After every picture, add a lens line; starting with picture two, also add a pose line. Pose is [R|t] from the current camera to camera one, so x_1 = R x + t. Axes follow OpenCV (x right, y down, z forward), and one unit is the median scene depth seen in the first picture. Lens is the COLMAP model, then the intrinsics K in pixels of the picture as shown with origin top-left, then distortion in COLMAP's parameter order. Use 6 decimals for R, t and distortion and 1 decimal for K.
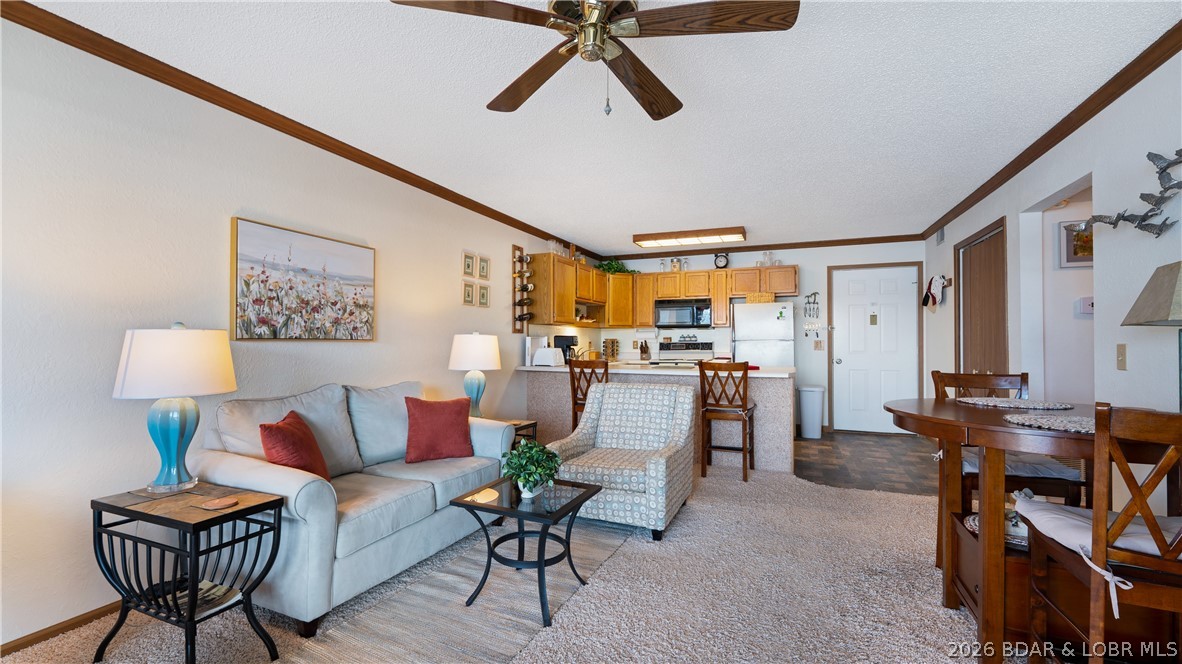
lens RADIAL K [[508.0, 0, 588.7], [0, 508.0, 336.9], [0, 0, 1]] dist [-0.001451, -0.000307]
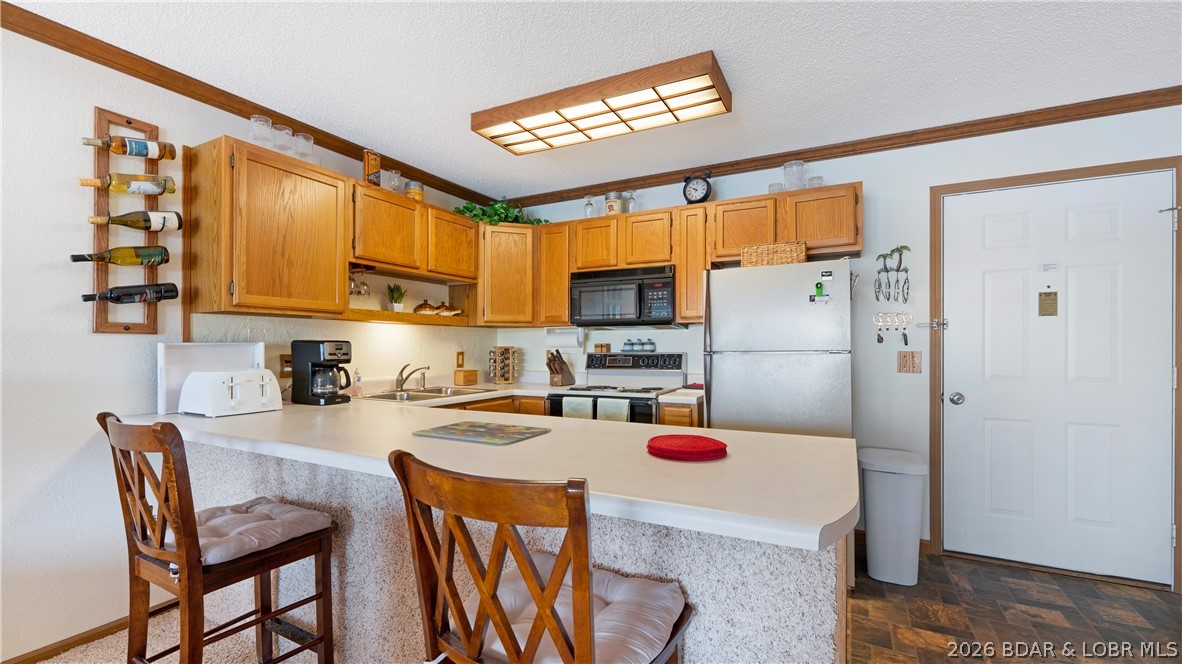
lens RADIAL K [[508.0, 0, 579.2], [0, 508.0, 348.6], [0, 0, 1]] dist [-0.001451, -0.000307]
pose [[0.994158, 0.002250, -0.107911, 0.215623], [-0.001013, 0.999933, 0.011516, -0.000502], [0.107930, -0.011340, 0.994094, 0.533734]]
